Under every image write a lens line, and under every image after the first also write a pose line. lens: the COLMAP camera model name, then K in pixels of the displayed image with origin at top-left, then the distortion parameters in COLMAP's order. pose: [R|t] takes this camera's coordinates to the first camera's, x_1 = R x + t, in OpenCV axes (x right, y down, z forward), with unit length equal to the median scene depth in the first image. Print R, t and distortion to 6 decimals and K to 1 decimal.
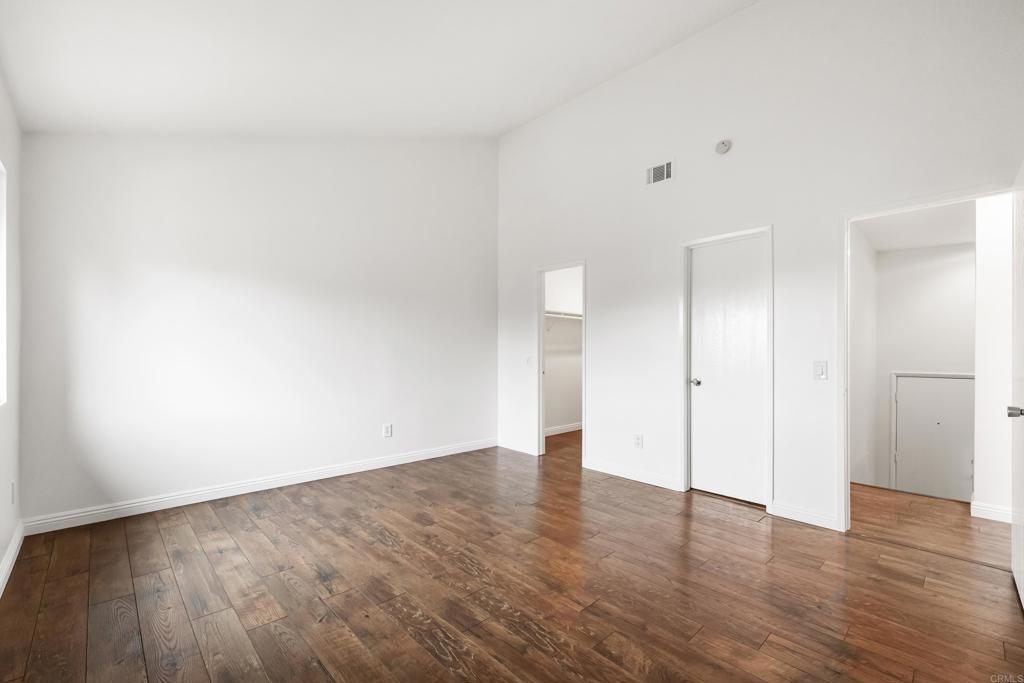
lens RADIAL K [[432.5, 0, 512.1], [0, 432.5, 347.3], [0, 0, 1]] dist [0.003009, -0.000401]
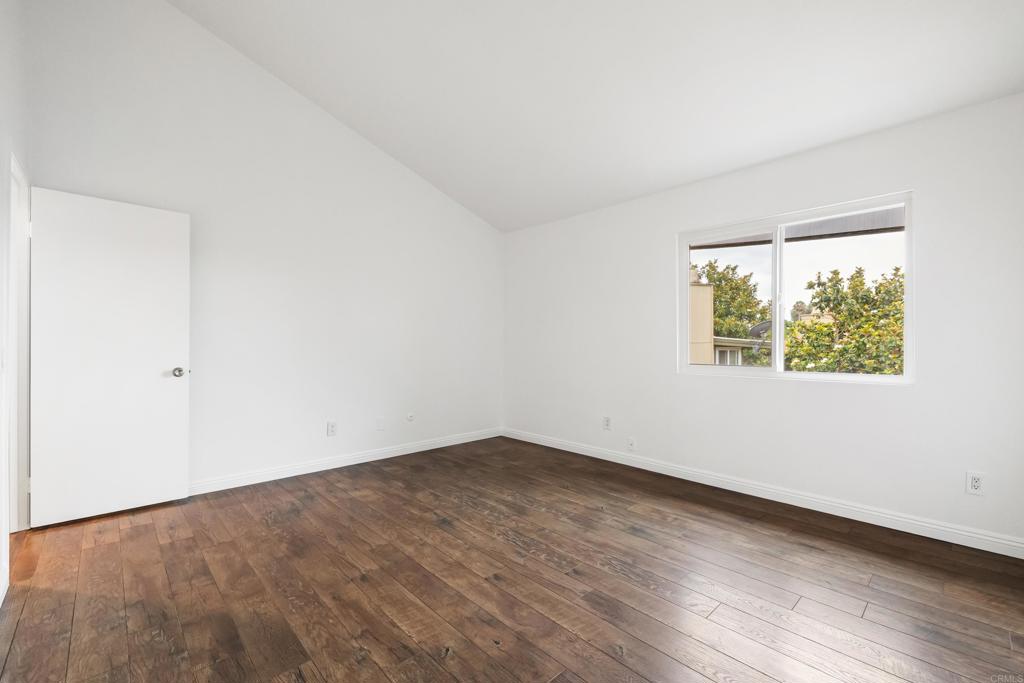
lens RADIAL K [[432.5, 0, 511.8], [0, 432.5, 344.1], [0, 0, 1]] dist [0.003009, -0.000401]
pose [[-0.999893, -0.012157, 0.008092, -0.092410], [-0.012227, 0.999888, -0.008648, 0.035147], [-0.007986, -0.008746, -0.999930, 2.150322]]
